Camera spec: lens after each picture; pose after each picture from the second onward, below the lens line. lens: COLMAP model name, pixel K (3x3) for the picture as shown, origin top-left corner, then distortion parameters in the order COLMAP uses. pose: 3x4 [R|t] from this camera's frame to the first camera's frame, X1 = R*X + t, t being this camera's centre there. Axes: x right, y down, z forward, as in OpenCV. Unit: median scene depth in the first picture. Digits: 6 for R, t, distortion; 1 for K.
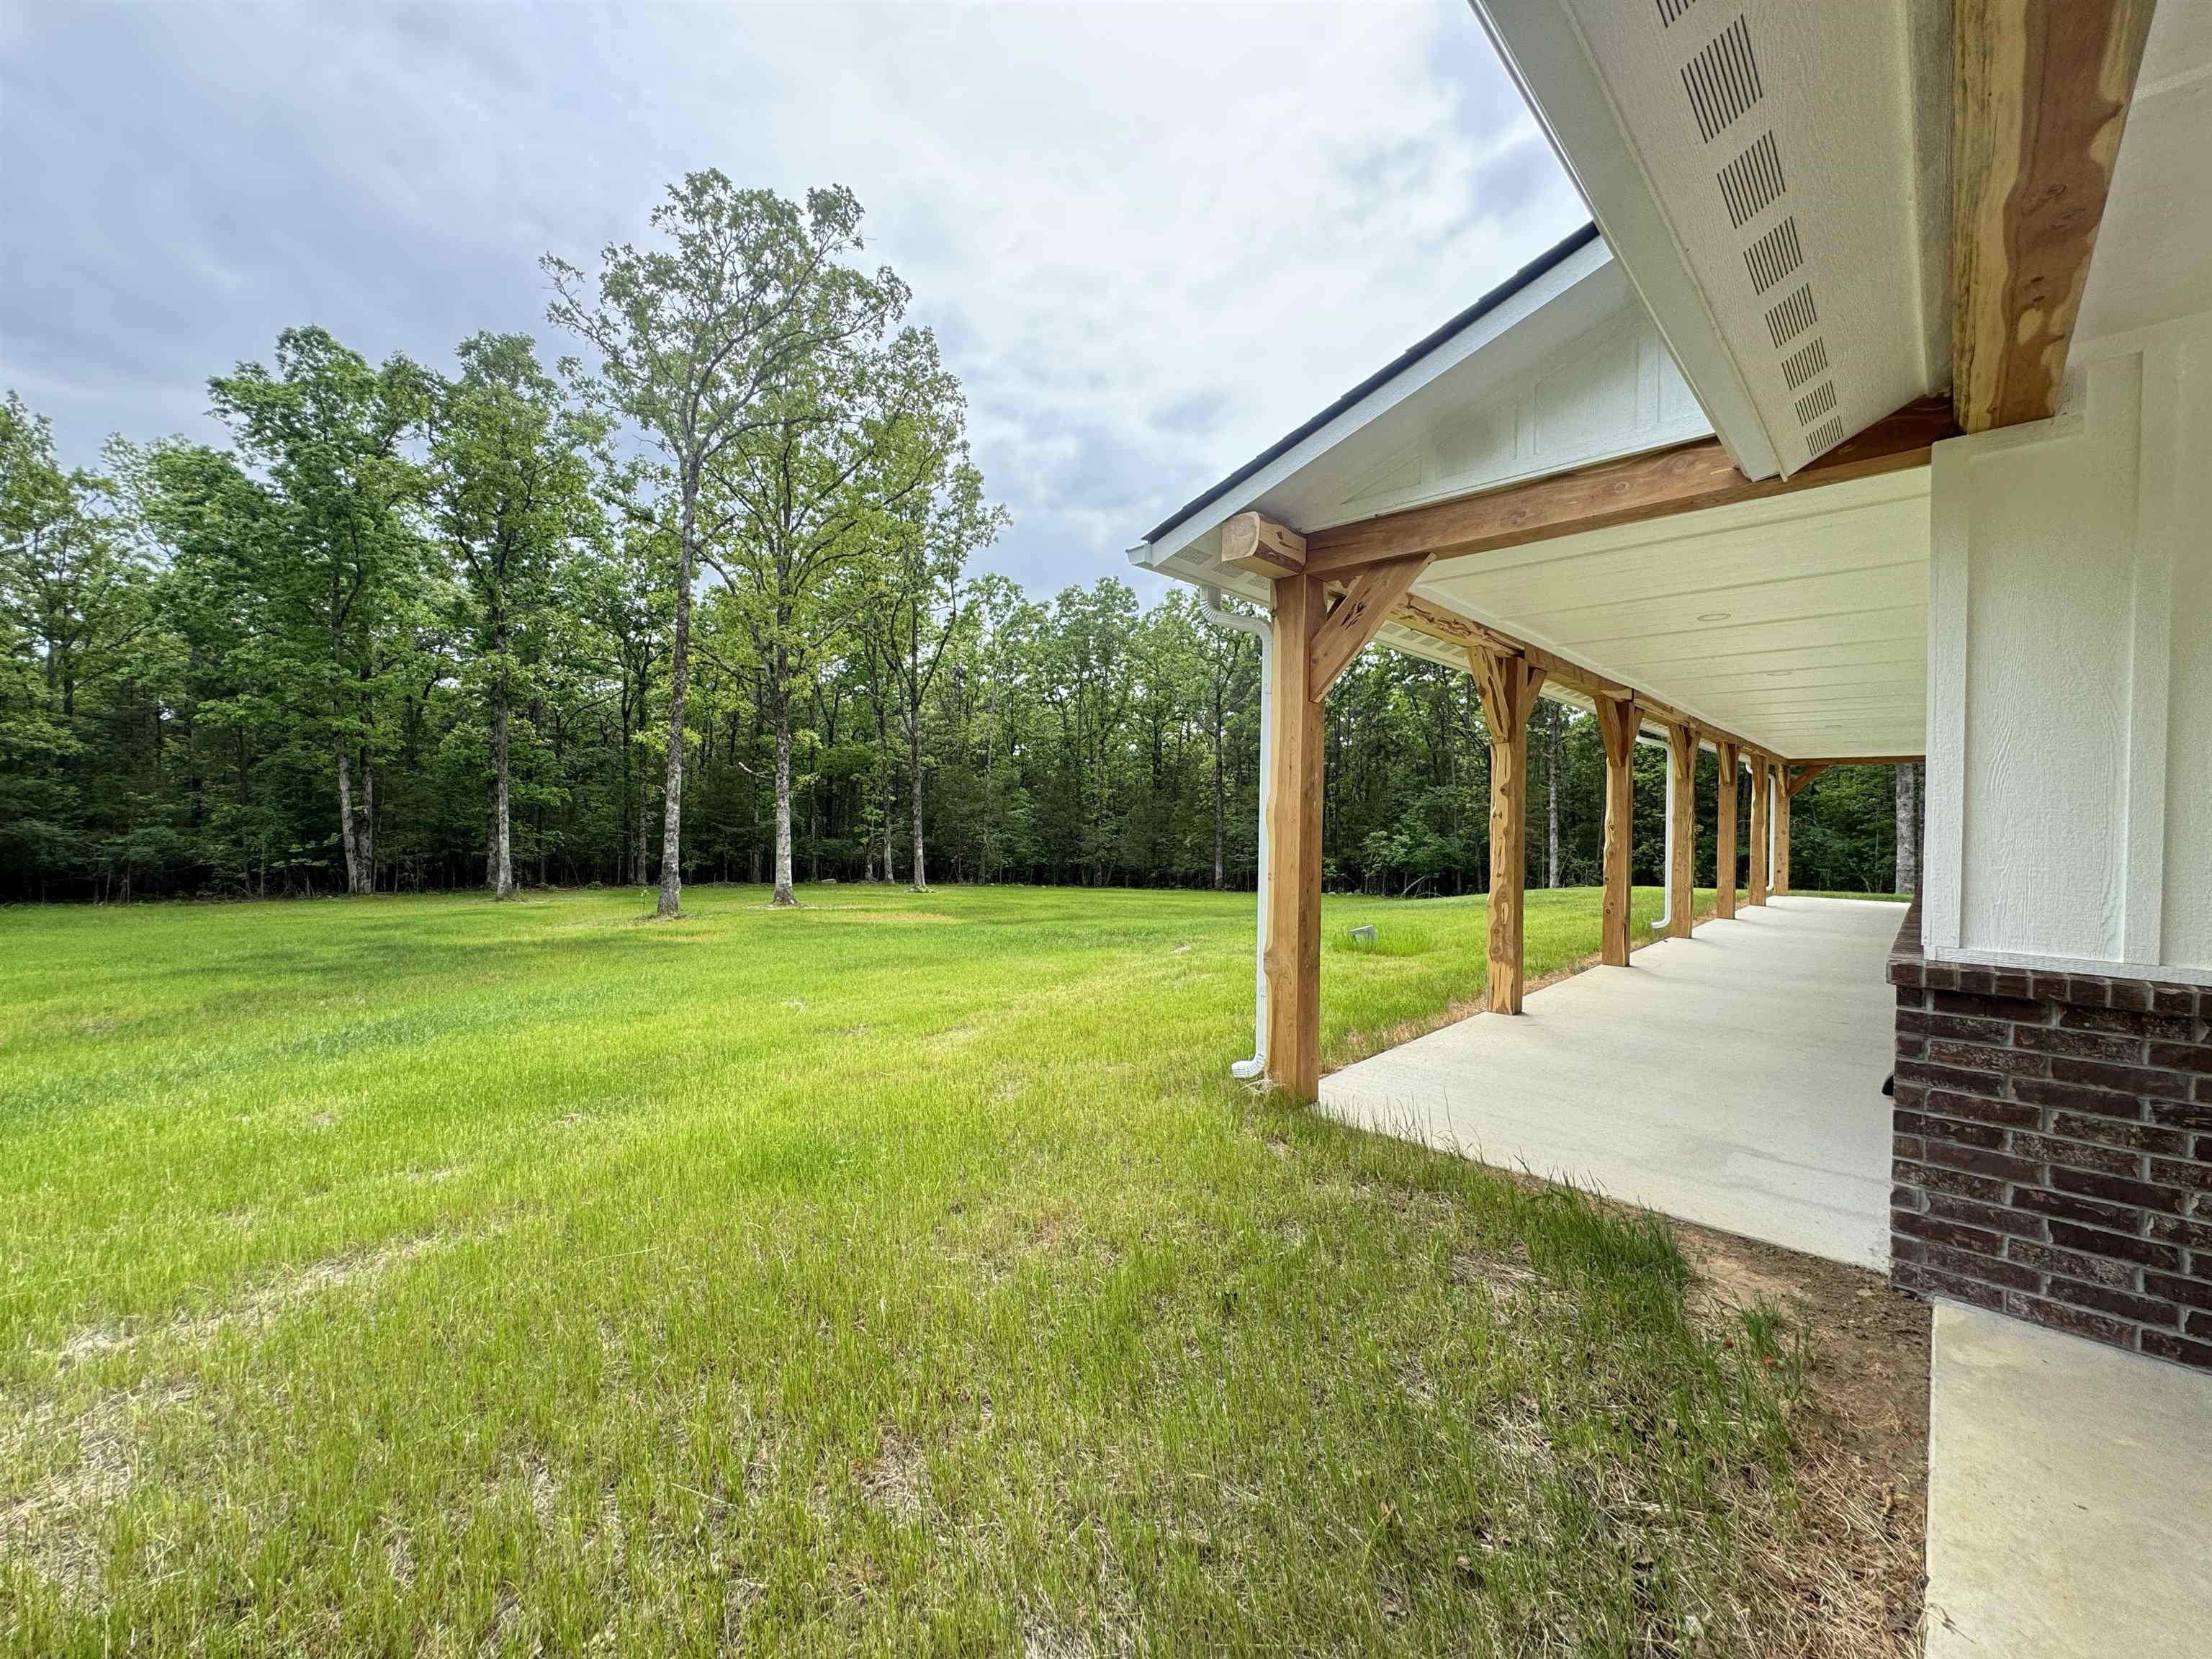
lens RADIAL K [[904.2, 0, 1102.5], [0, 904.2, 825.4], [0, 0, 1]] dist [-0.000410, -0.000204]
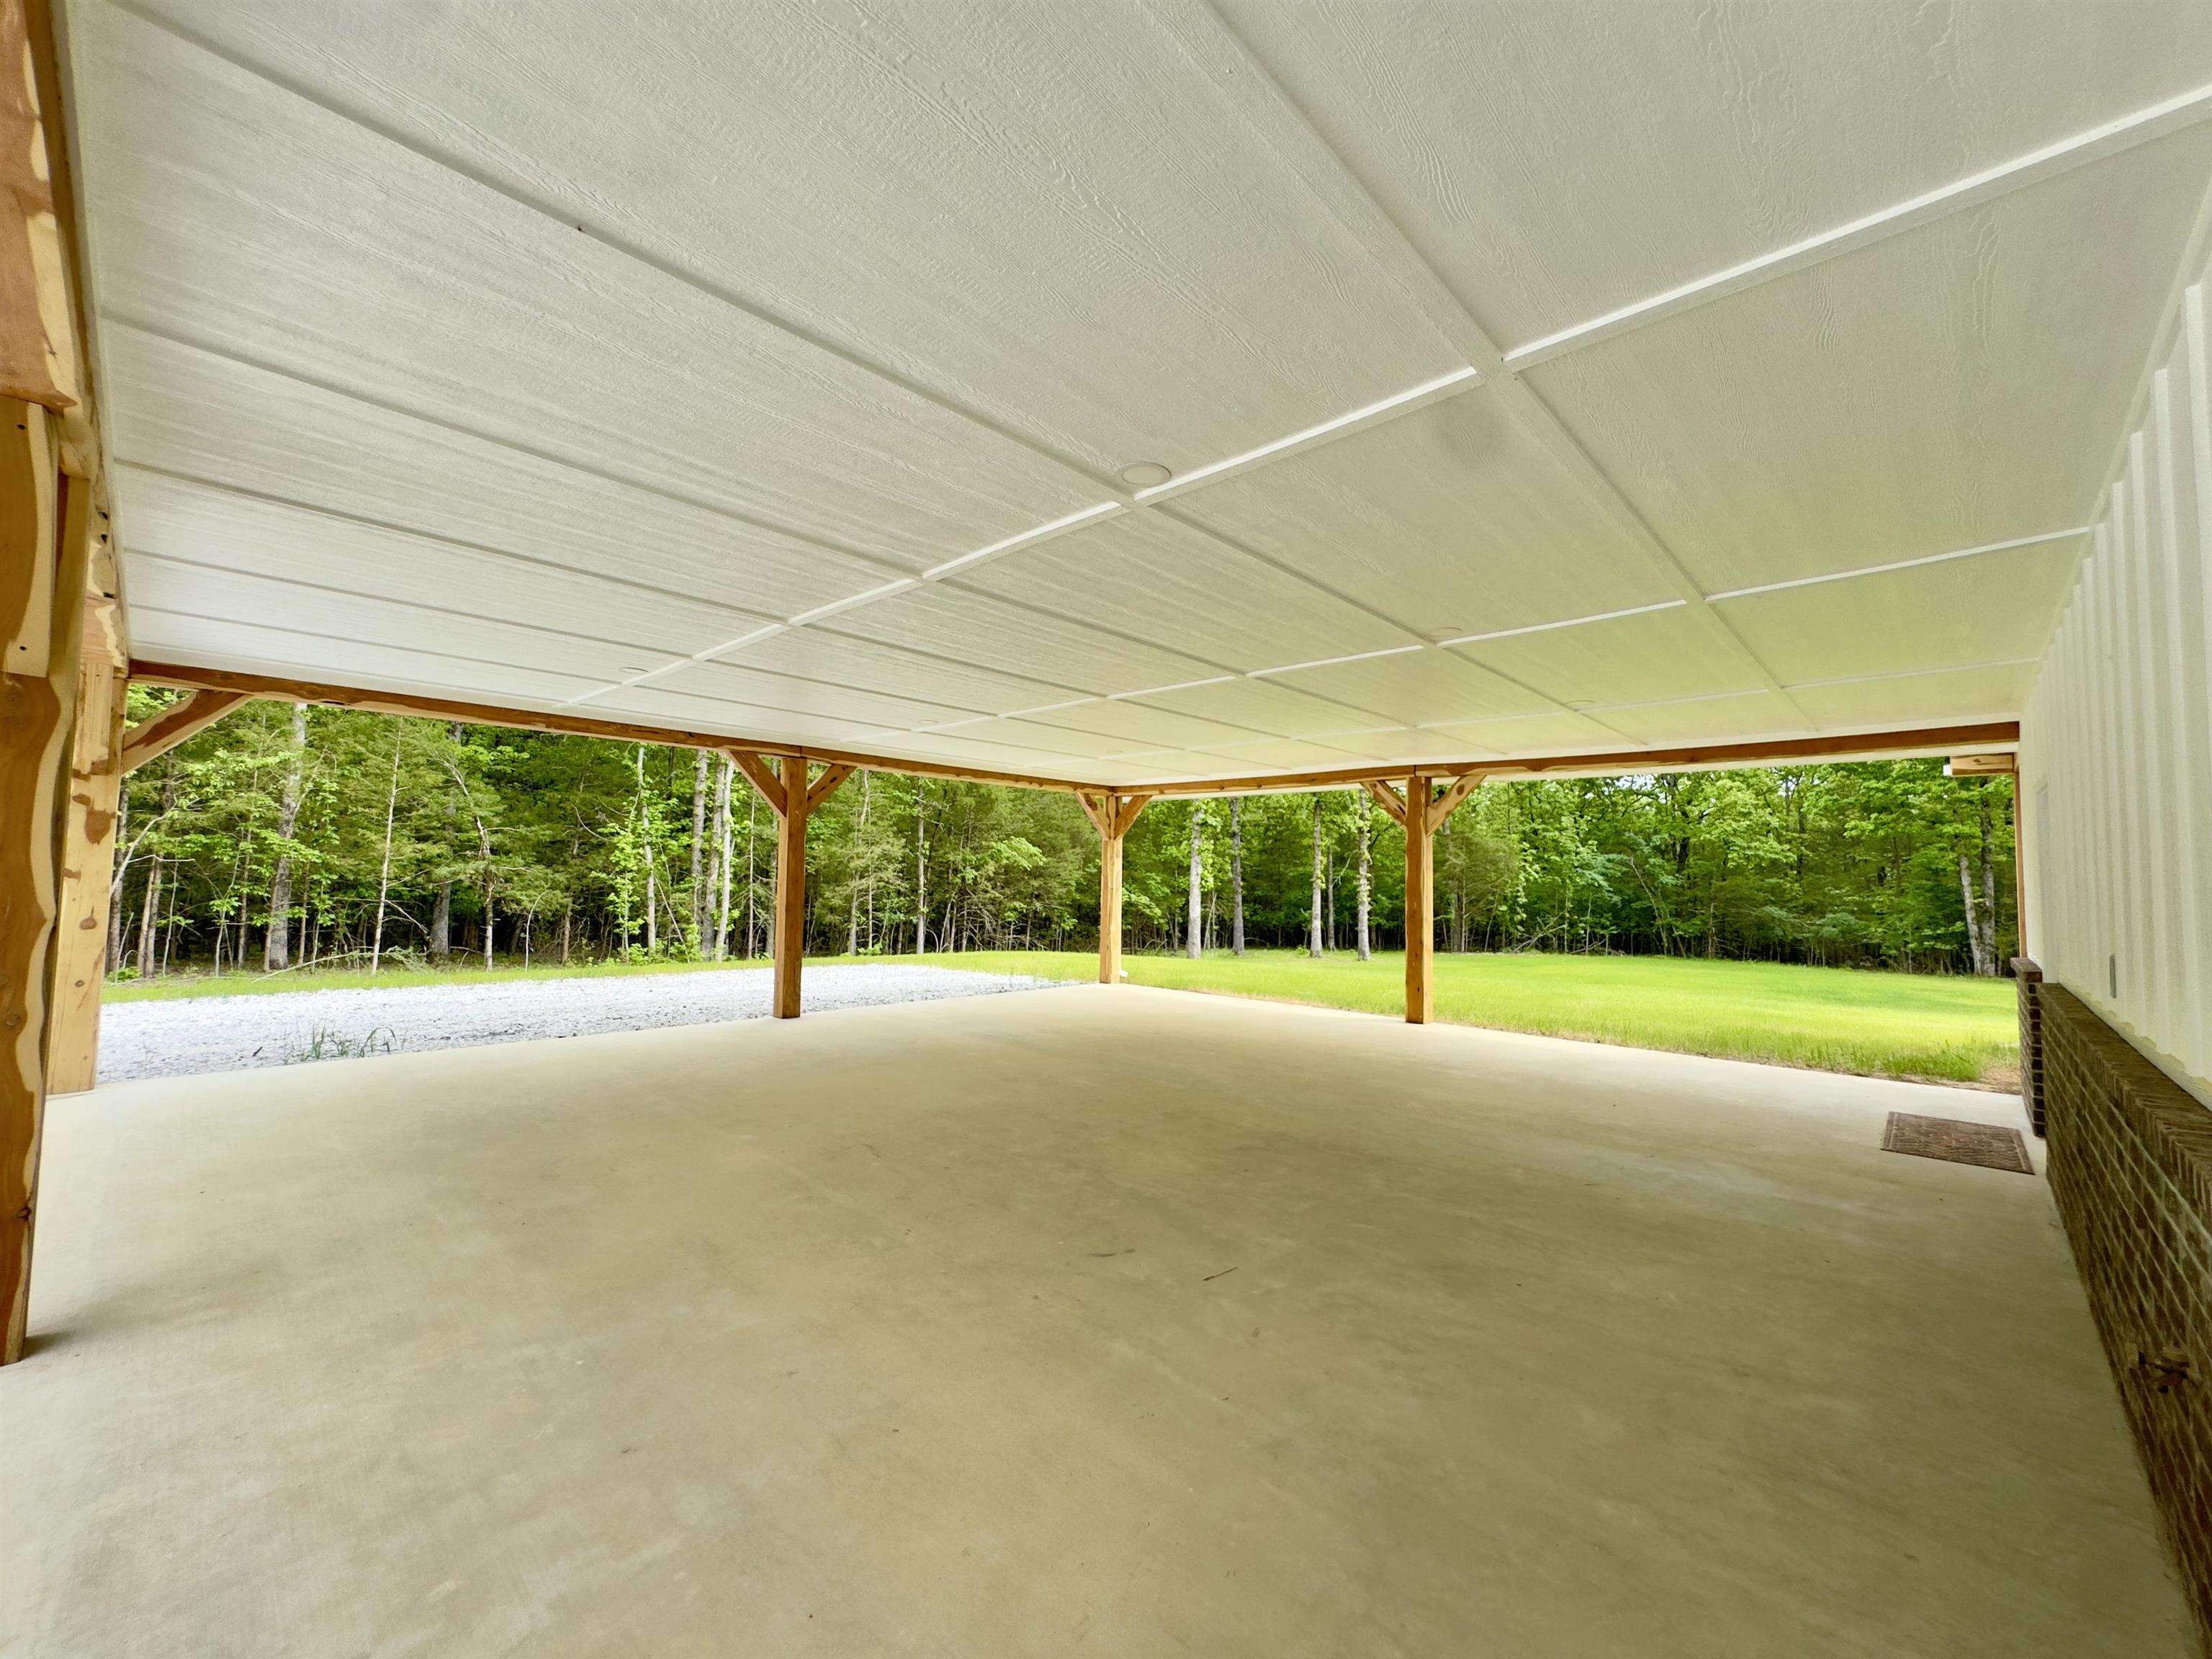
lens RADIAL K [[904.5, 0, 1106.0], [0, 904.5, 829.5], [0, 0, 1]] dist [-0.002851, -0.000253]
pose [[0.018176, -0.067673, -0.997542, 0.311088], [-0.032230, 0.997149, -0.068233, 0.004974], [0.999315, 0.033391, 0.015943, -0.135187]]
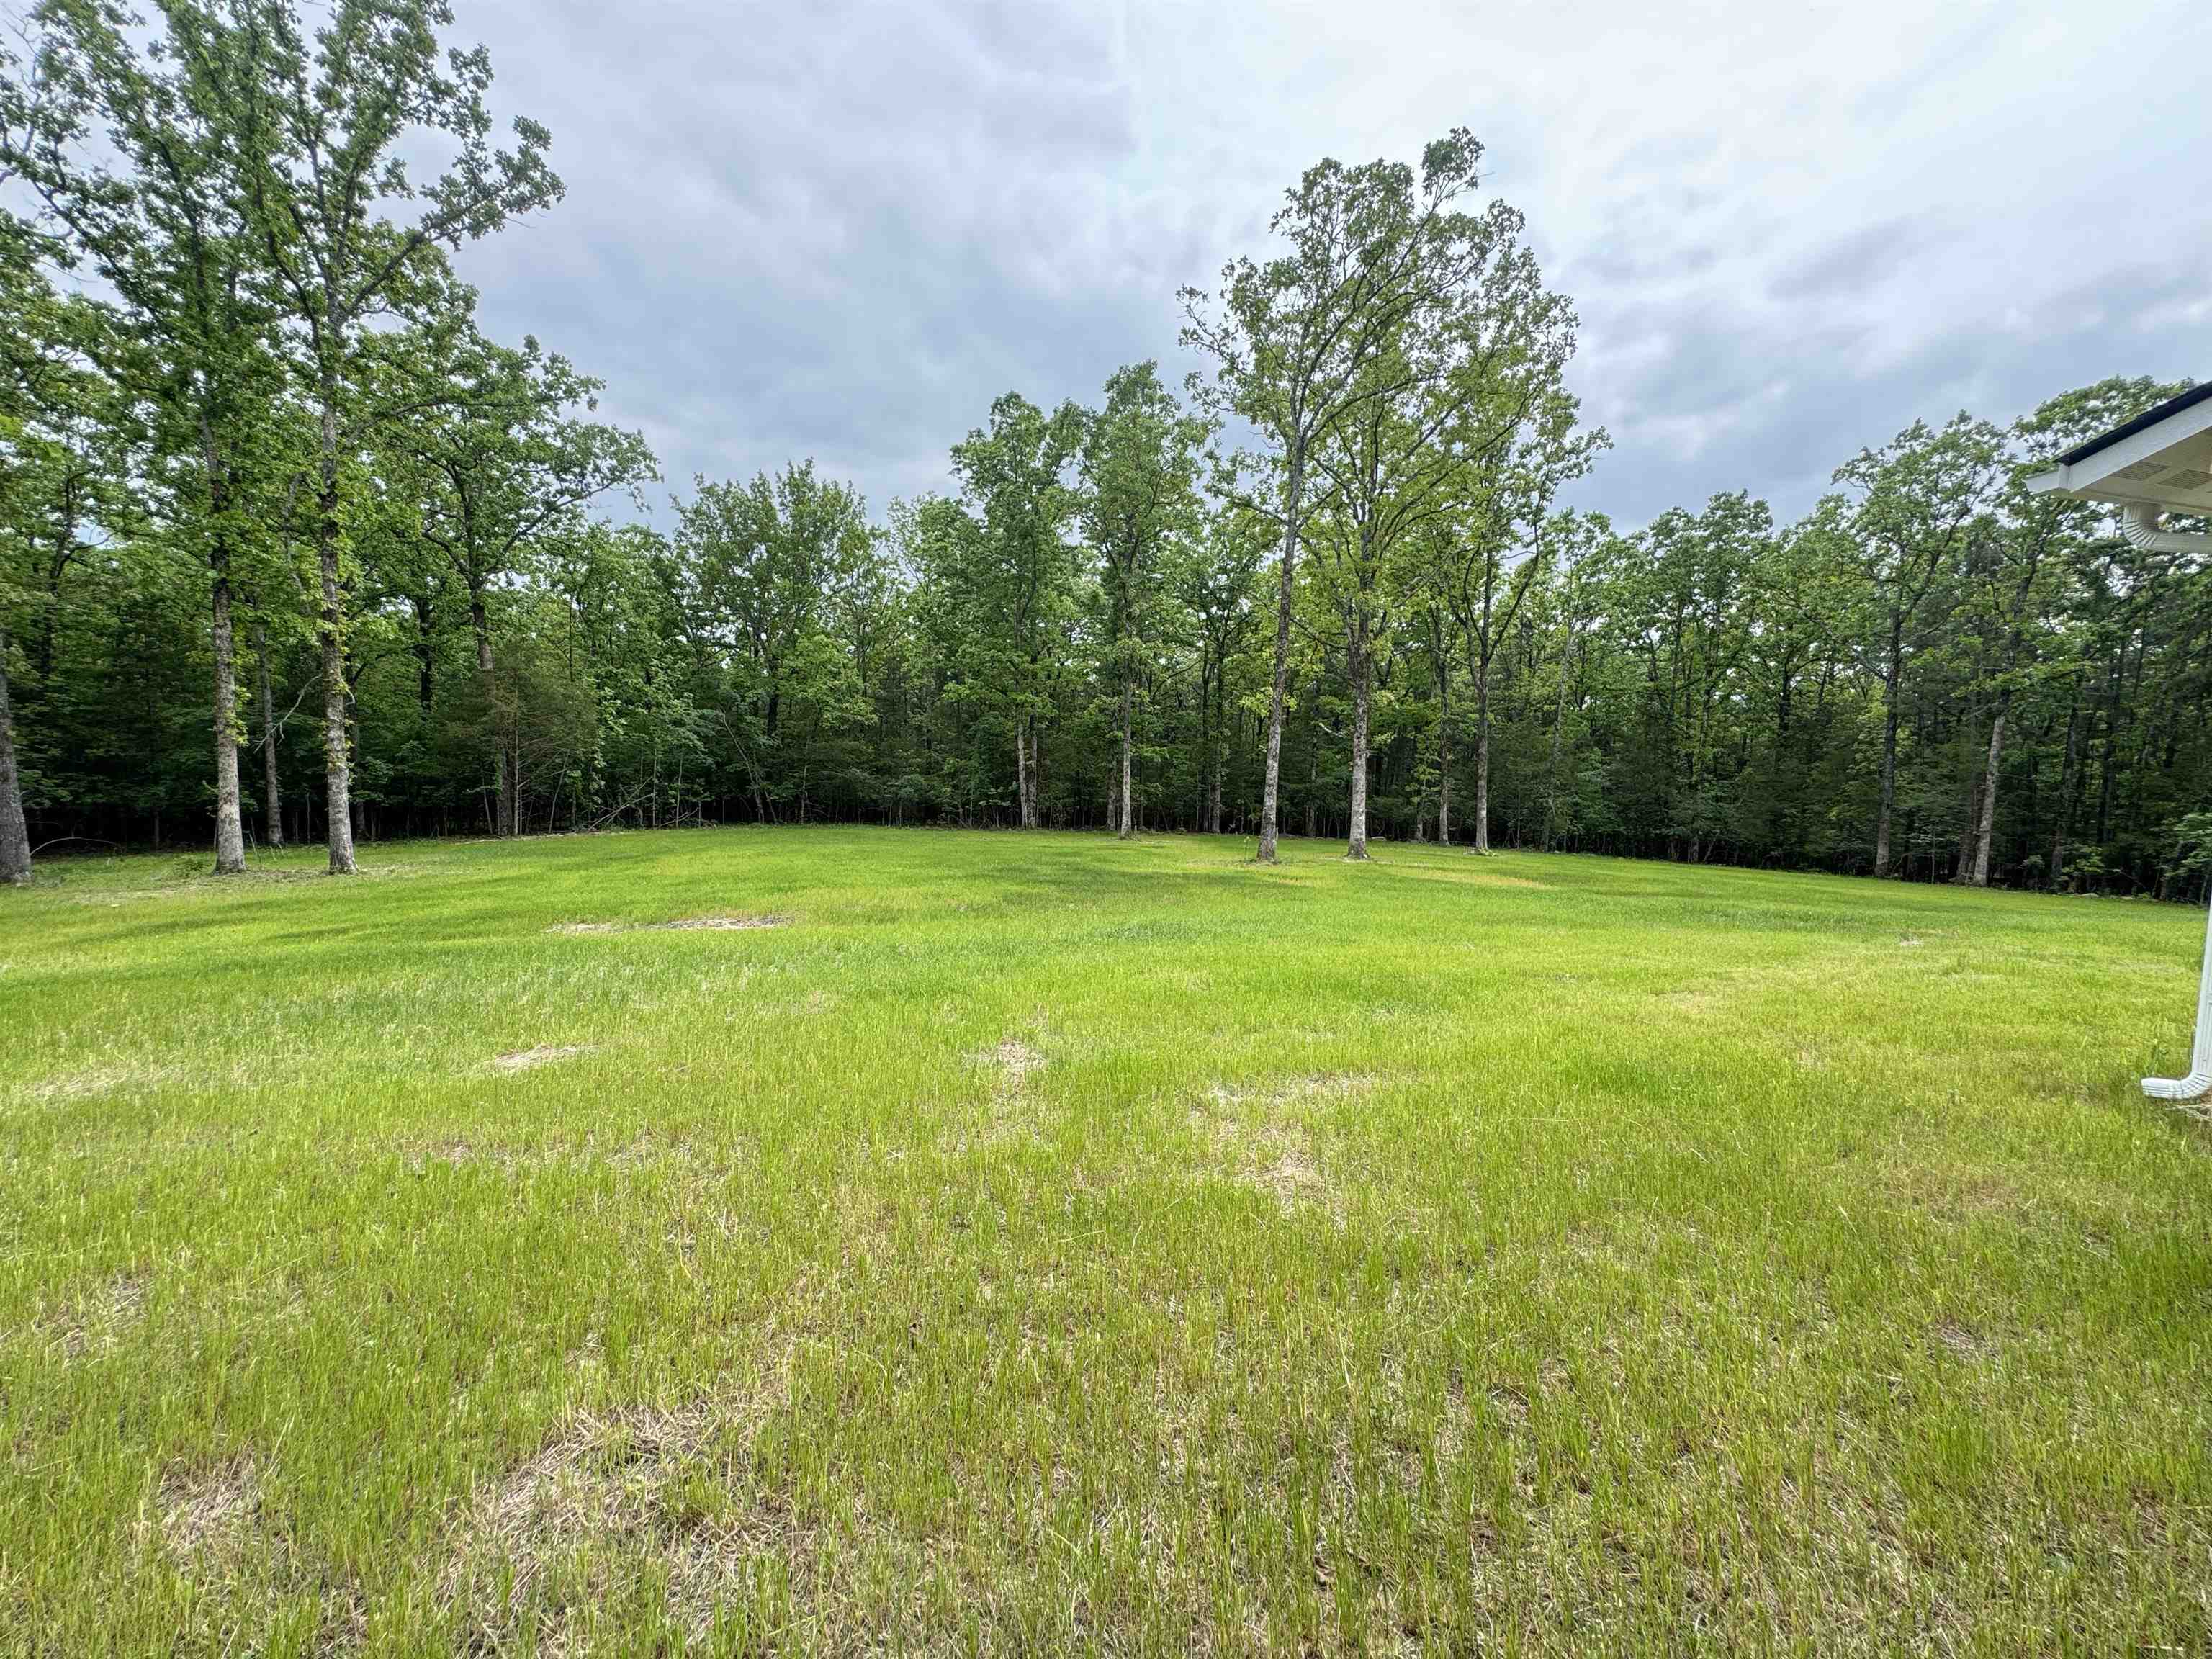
lens RADIAL K [[896.2, 0, 1101.9], [0, 896.2, 822.7], [0, 0, 1]] dist [0.005751, 0.000095]
pose [[0.838985, 0.046352, -0.542176, -0.029988], [-0.022895, 0.998490, 0.049936, 0.000738], [0.543672, -0.029482, 0.838780, -0.030049]]
